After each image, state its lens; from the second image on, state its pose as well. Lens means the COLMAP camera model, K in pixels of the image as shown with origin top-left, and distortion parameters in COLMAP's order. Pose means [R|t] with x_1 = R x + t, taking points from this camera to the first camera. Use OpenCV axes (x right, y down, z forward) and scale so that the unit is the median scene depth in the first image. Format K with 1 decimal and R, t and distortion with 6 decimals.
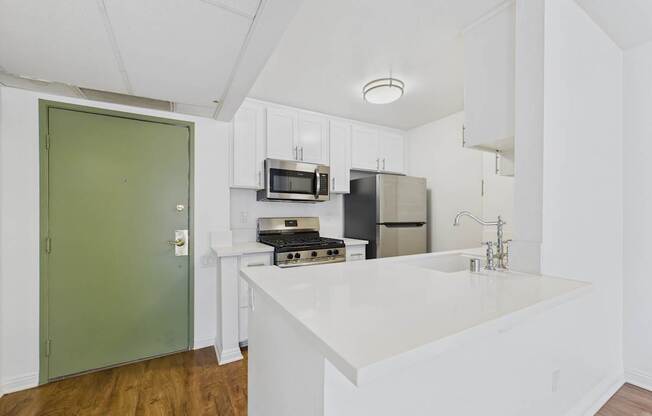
lens RADIAL K [[262.5, 0, 322.8], [0, 262.5, 213.7], [0, 0, 1]] dist [0.002778, -0.000177]
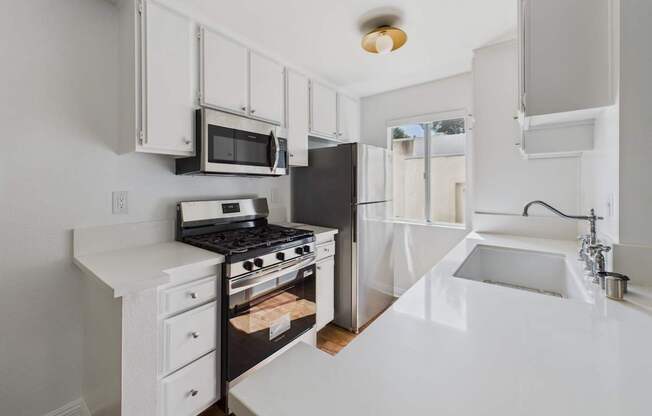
lens RADIAL K [[262.5, 0, 317.4], [0, 262.5, 180.8], [0, 0, 1]] dist [0.002778, -0.000177]
pose [[0.926728, 0.008584, 0.375636, -0.177169], [-0.003577, 0.999895, -0.014023, -0.026964], [-0.375717, 0.011652, 0.926661, 0.299919]]
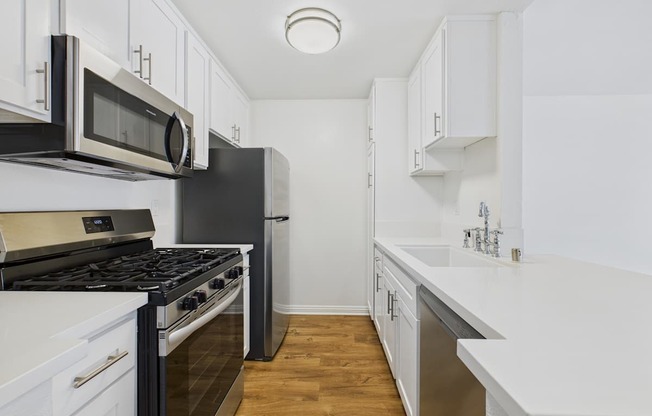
lens RADIAL K [[262.5, 0, 321.6], [0, 262.5, 204.5], [0, 0, 1]] dist [0.002778, -0.000177]
pose [[0.529646, 0.011081, 0.848146, -0.299764], [-0.004818, 0.999938, -0.010056, 0.007656], [-0.848205, 0.001240, 0.529667, 0.504590]]
